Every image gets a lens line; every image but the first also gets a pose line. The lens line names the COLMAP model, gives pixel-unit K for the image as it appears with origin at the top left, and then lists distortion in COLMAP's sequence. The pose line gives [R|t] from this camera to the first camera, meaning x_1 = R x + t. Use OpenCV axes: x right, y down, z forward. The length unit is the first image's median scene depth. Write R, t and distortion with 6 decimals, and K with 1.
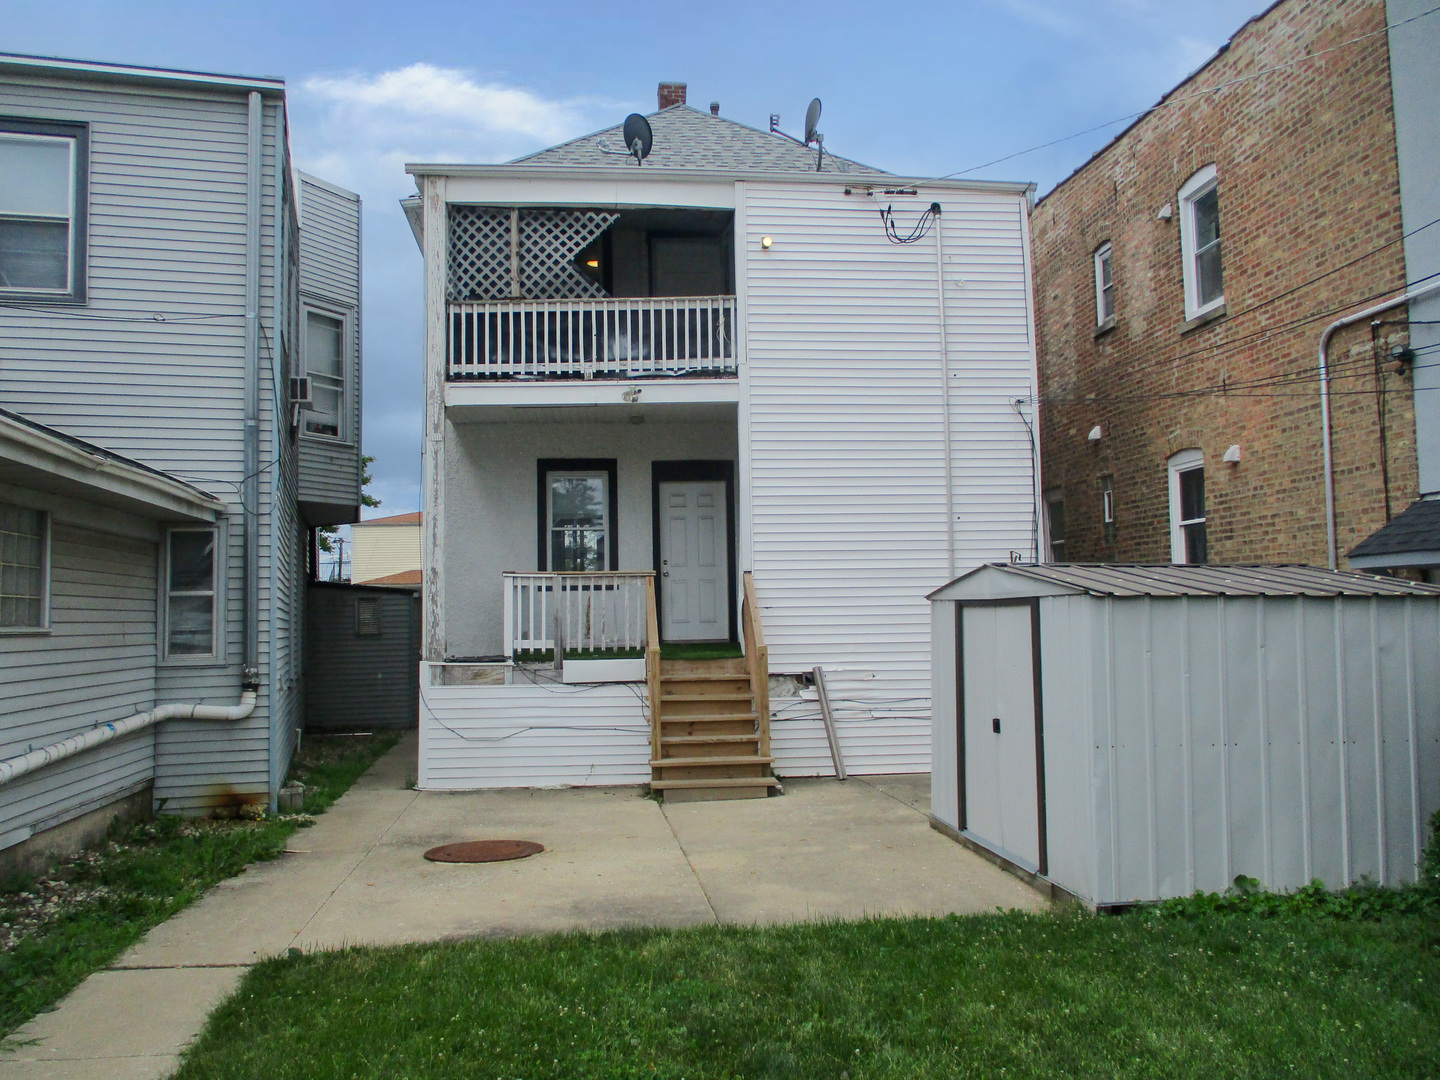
lens RADIAL K [[1250.6, 0, 745.3], [0, 1250.6, 536.8], [0, 0, 1]] dist [0.001478, 0.007141]
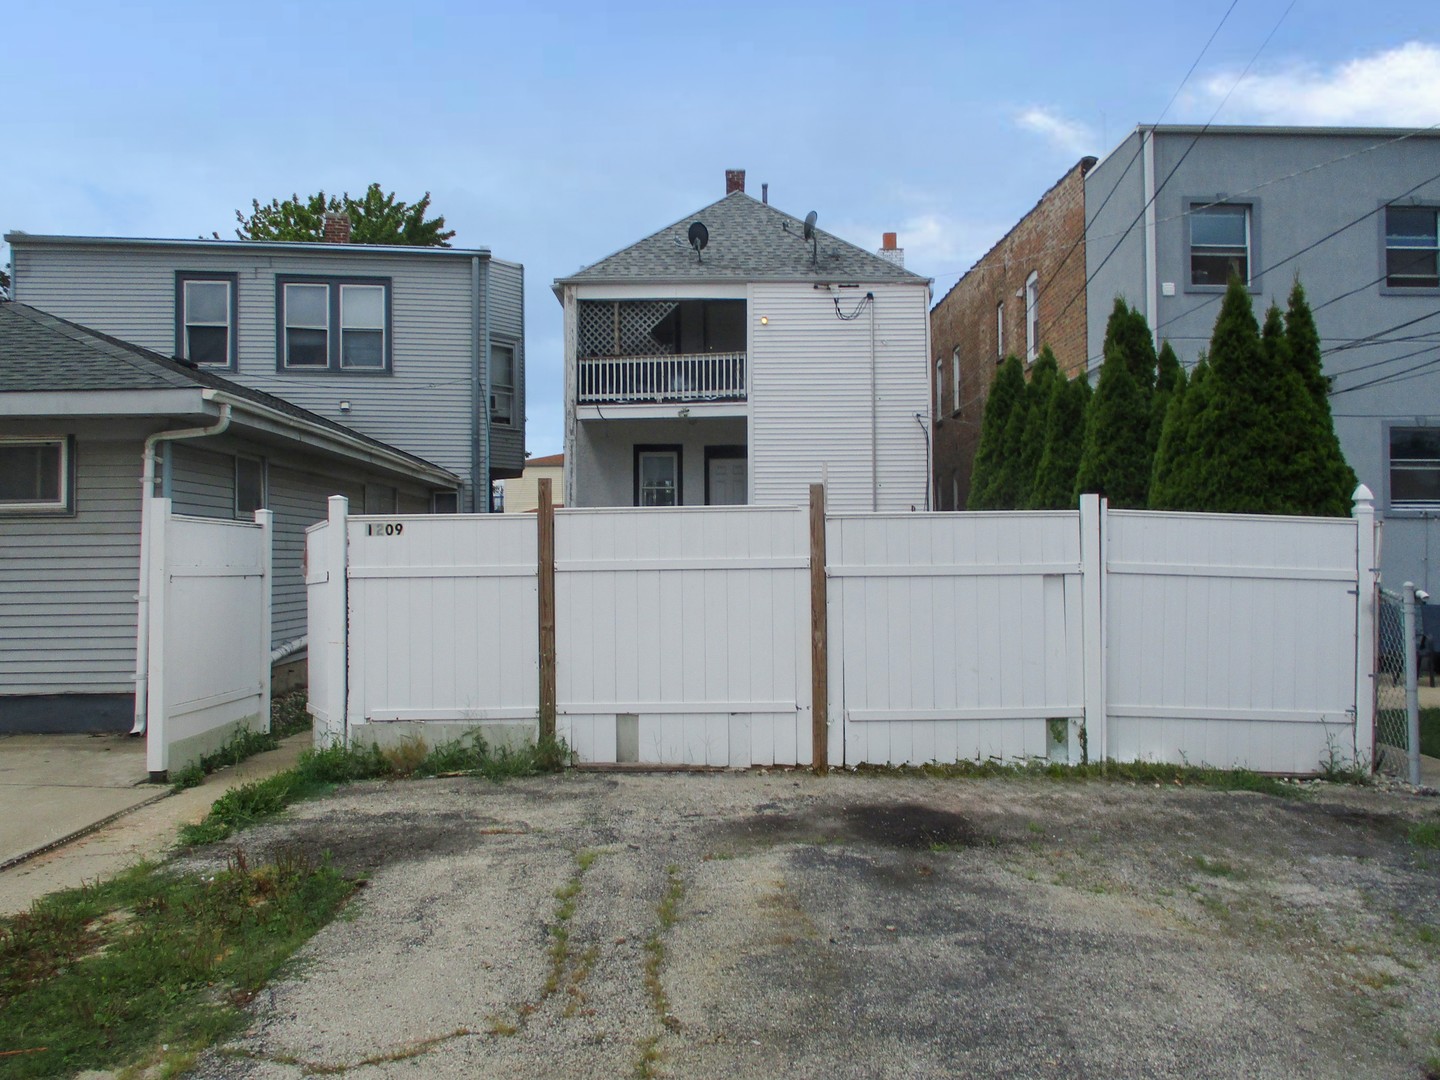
lens RADIAL K [[1250.6, 0, 745.3], [0, 1250.6, 536.8], [0, 0, 1]] dist [0.001478, 0.007141]
pose [[0.994182, 0.011940, -0.107047, 0.174910], [-0.006274, 0.998569, 0.053105, -0.034561], [0.107528, -0.052124, 0.992835, -0.684411]]
